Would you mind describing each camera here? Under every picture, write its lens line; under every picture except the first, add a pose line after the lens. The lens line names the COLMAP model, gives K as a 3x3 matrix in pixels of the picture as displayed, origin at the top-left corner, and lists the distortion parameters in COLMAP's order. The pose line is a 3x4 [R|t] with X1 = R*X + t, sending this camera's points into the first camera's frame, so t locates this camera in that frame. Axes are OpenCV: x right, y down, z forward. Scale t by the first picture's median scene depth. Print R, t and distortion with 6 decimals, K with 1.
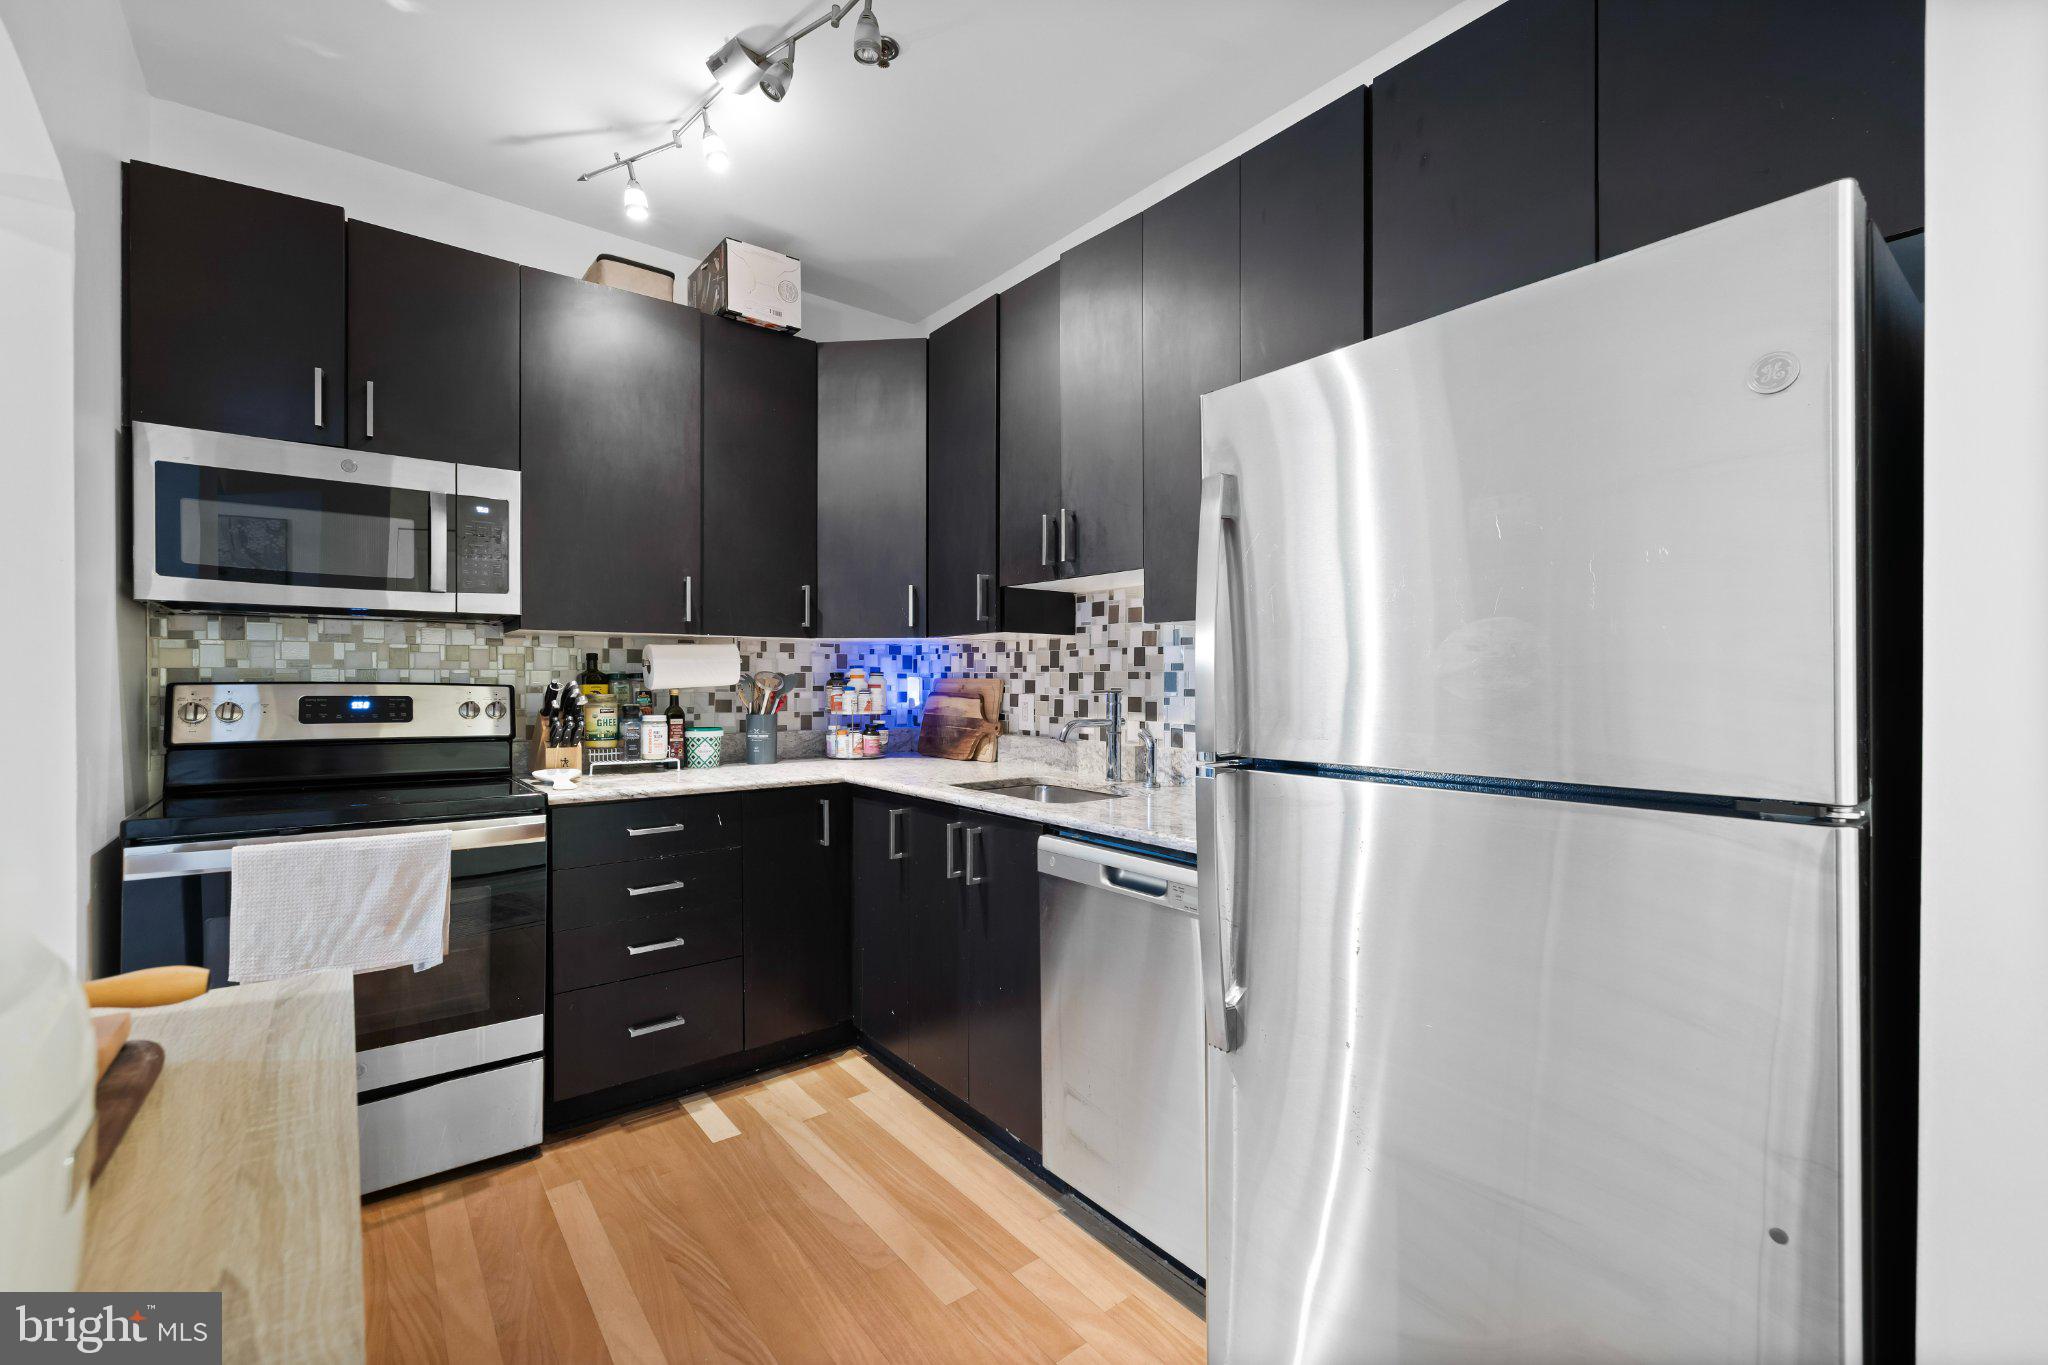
lens RADIAL K [[867.4, 0, 1022.9], [0, 867.4, 683.0], [0, 0, 1]] dist [0.006743, -0.000332]
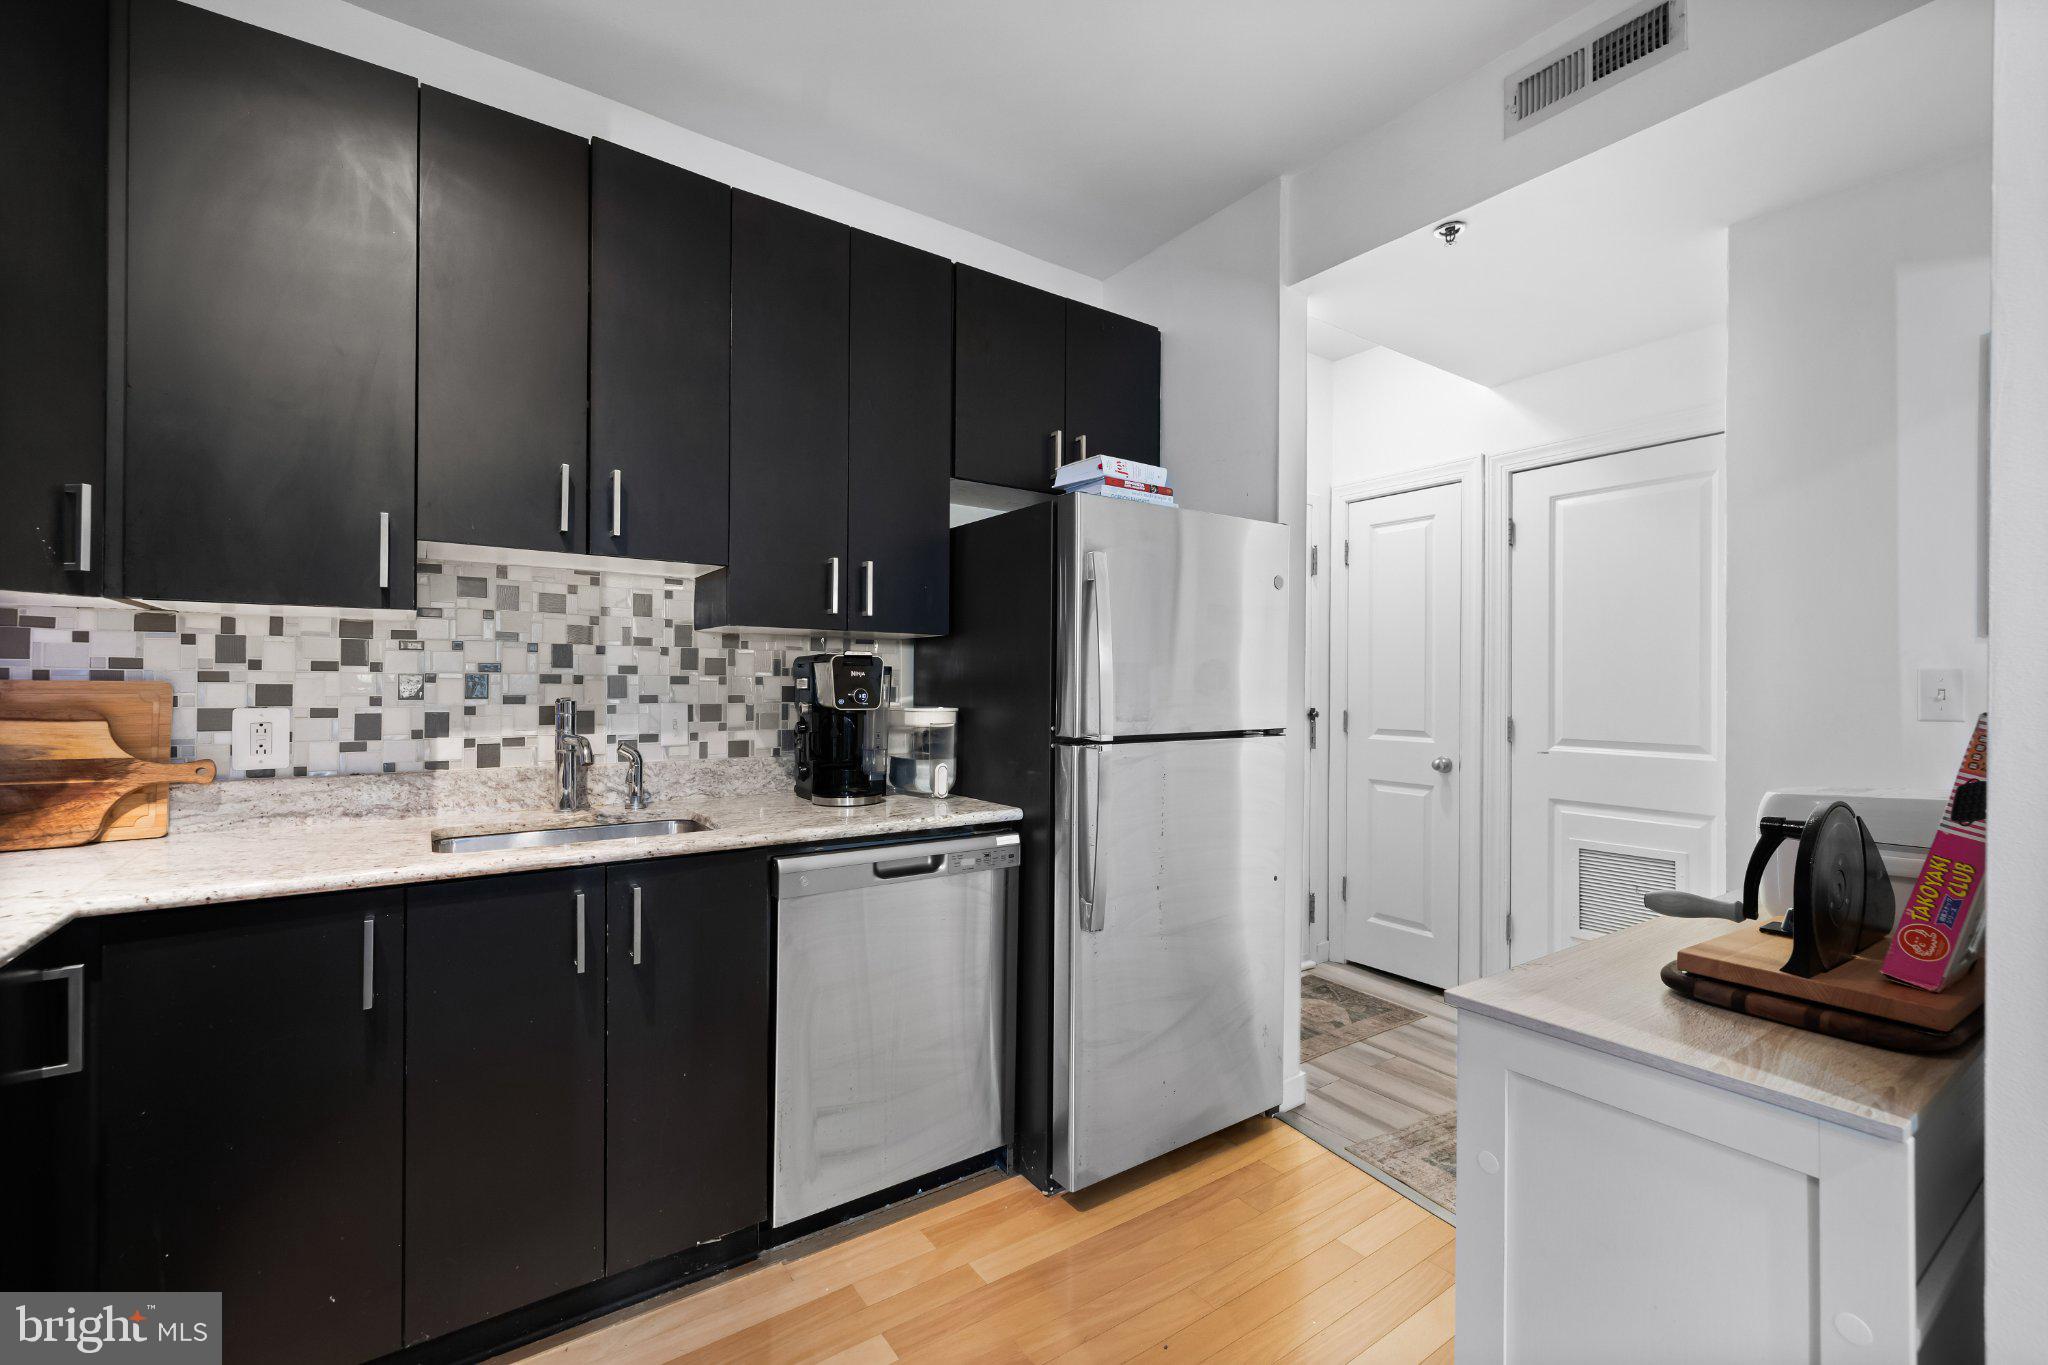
lens RADIAL K [[867.4, 0, 1032.7], [0, 867.4, 682.2], [0, 0, 1]] dist [0.006743, -0.000332]
pose [[0.056171, 0.001306, 0.998420, -0.649136], [-0.000438, 0.999999, -0.001284, -0.004768], [-0.998421, -0.000365, 0.056172, 0.517087]]
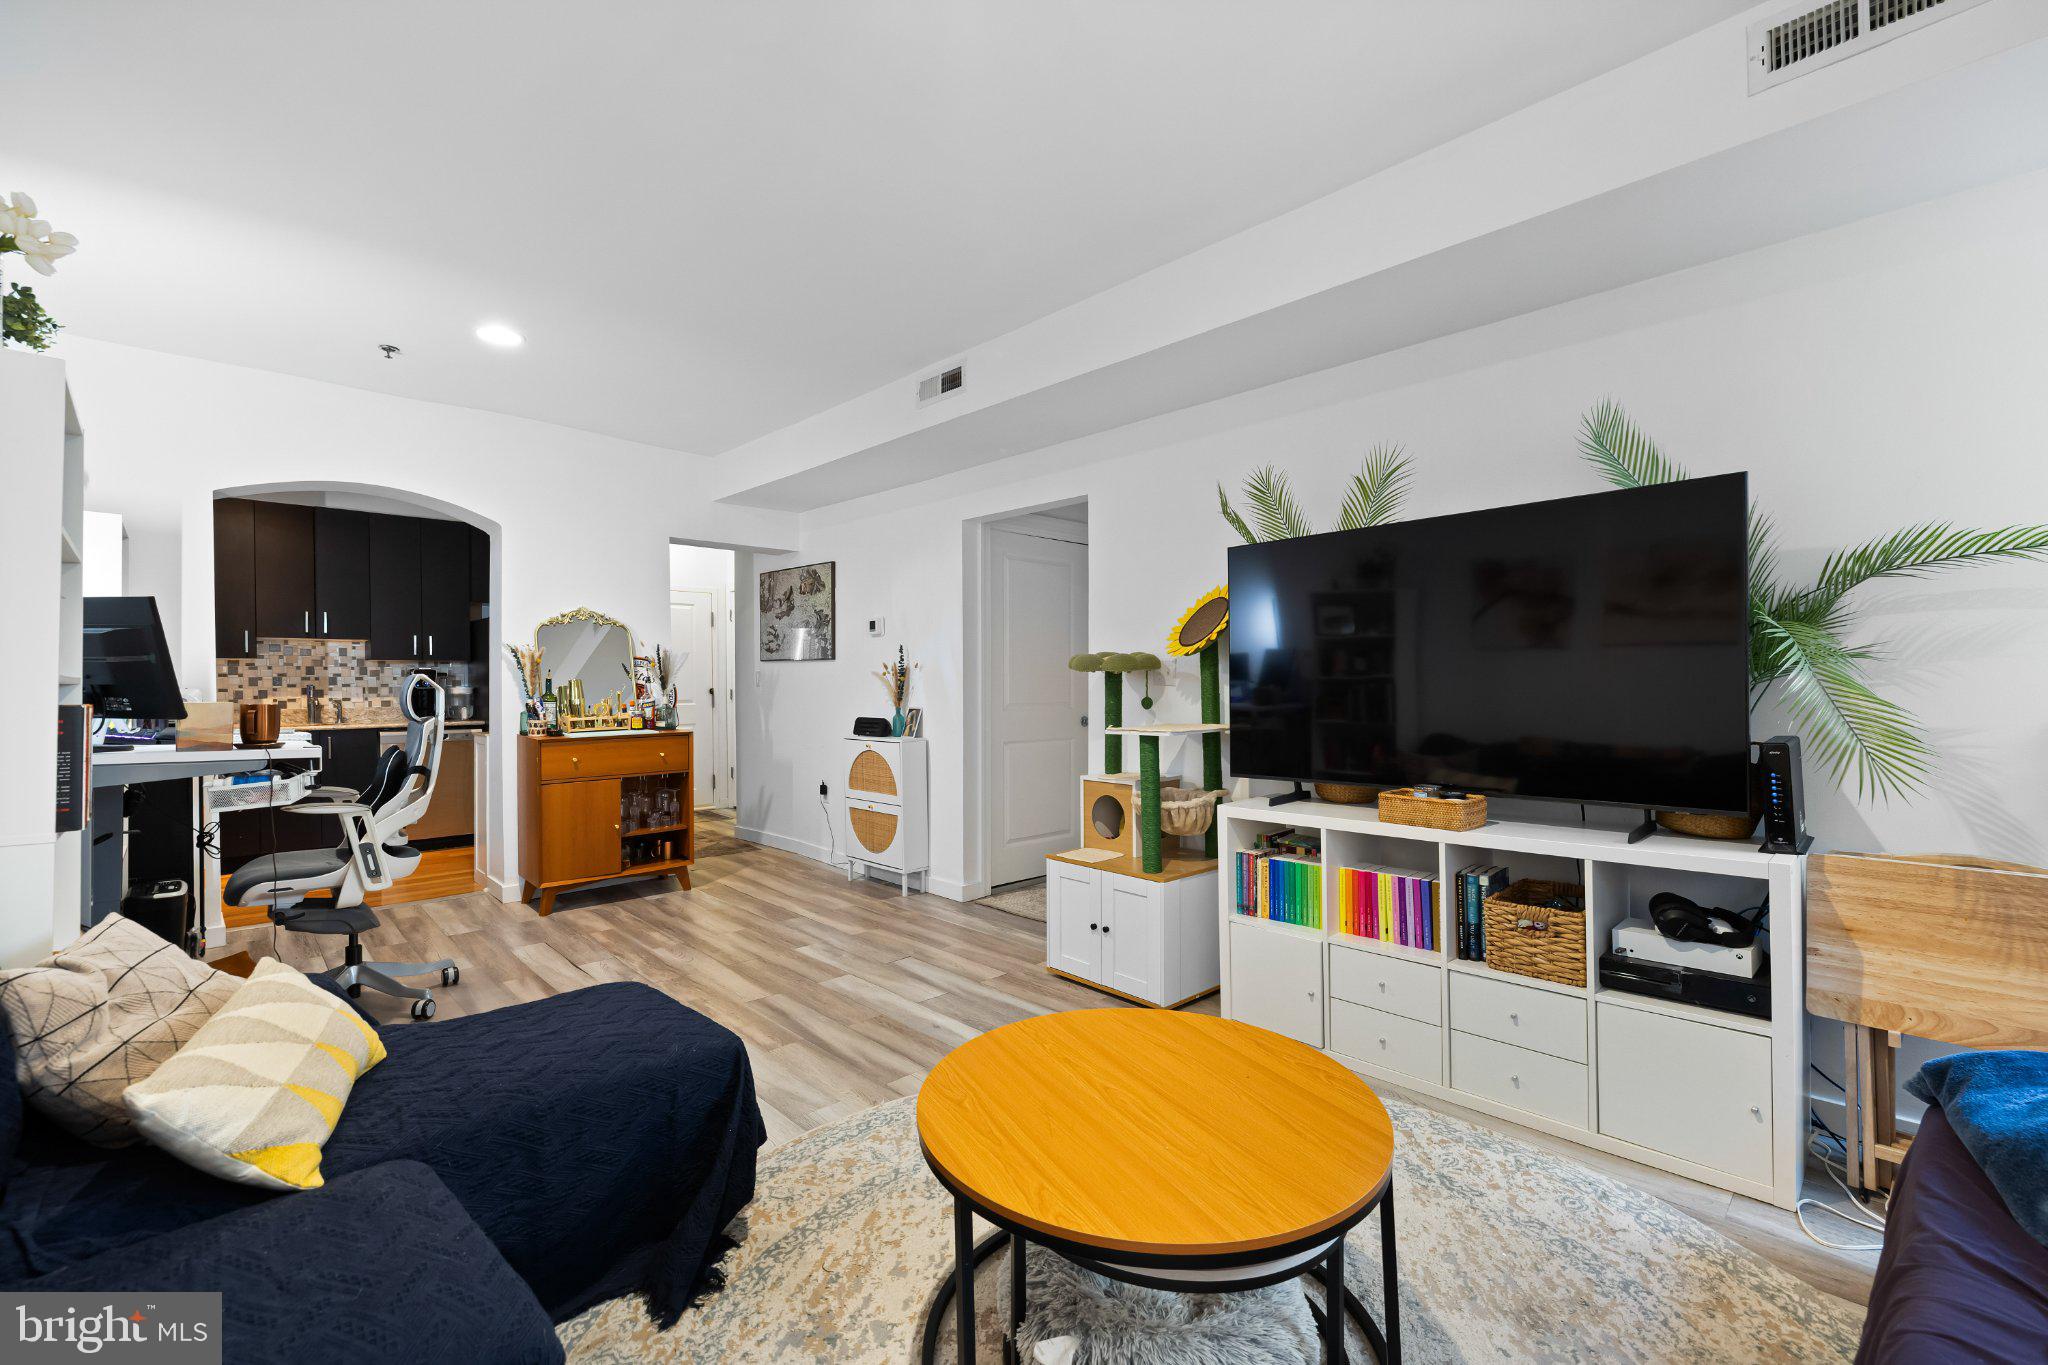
lens RADIAL K [[867.4, 0, 1022.9], [0, 867.4, 681.3], [0, 0, 1]] dist [0.006743, -0.000332]
pose [[-0.080652, -0.002411, 0.996739, -2.352413], [0.011436, 0.999929, 0.003344, 0.012715], [-0.996677, 0.011668, -0.080619, -0.719216]]
